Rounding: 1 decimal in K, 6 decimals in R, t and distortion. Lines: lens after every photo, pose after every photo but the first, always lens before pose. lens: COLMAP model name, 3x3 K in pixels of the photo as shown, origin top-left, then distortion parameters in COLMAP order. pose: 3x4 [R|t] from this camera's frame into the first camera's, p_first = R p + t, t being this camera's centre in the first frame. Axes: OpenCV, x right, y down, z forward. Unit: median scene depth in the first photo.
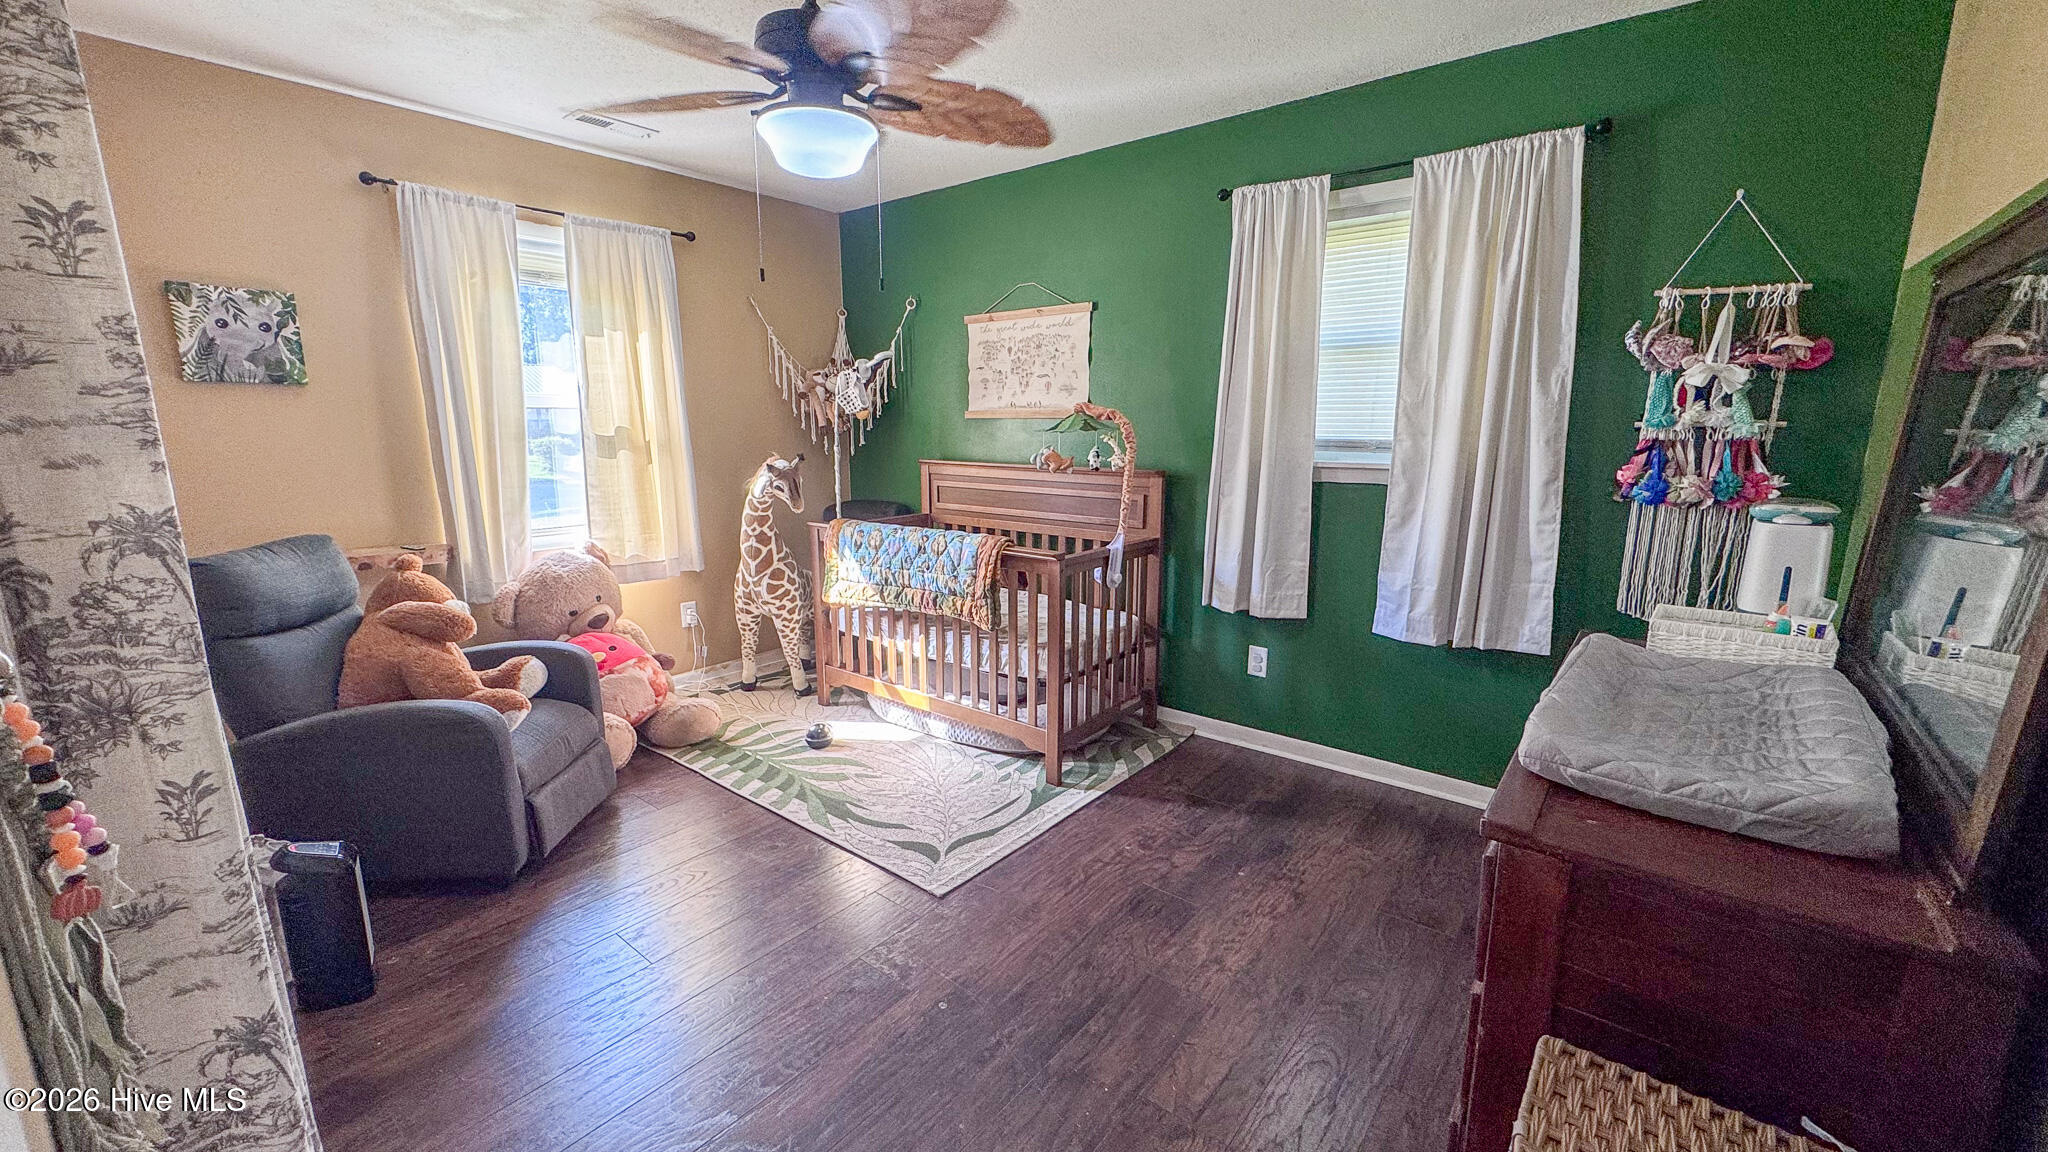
lens RADIAL K [[811.6, 0, 1024.9], [0, 811.6, 579.6], [0, 0, 1]] dist [-0.004174, -0.000016]
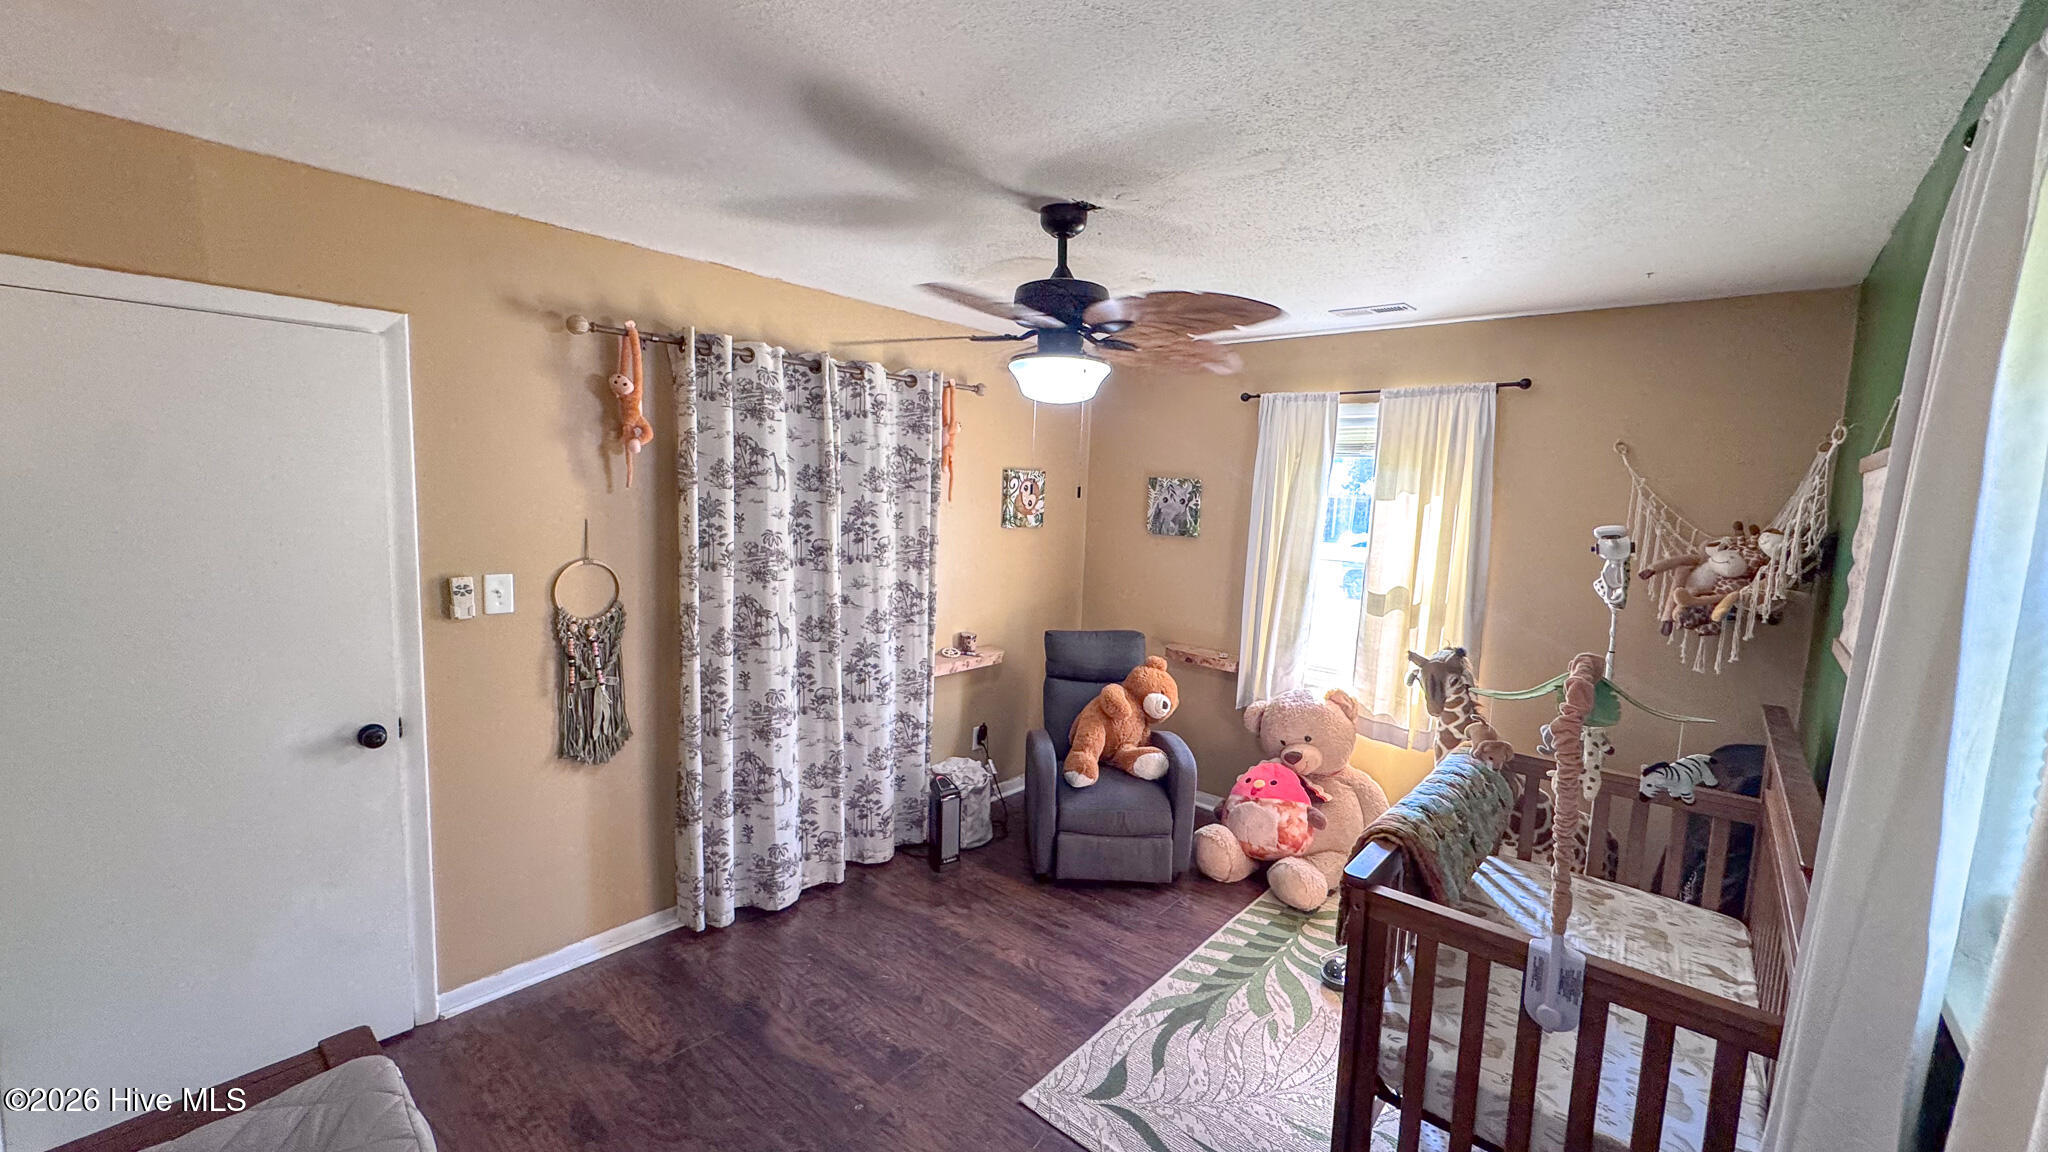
lens RADIAL K [[811.6, 0, 1026.8], [0, 811.6, 583.7], [0, 0, 1]] dist [-0.004174, -0.000016]
pose [[-0.032940, 0.110654, -0.993313, 0.583273], [-0.236156, 0.964849, 0.115315, -0.232165], [0.971157, 0.238376, -0.005650, 0.651656]]
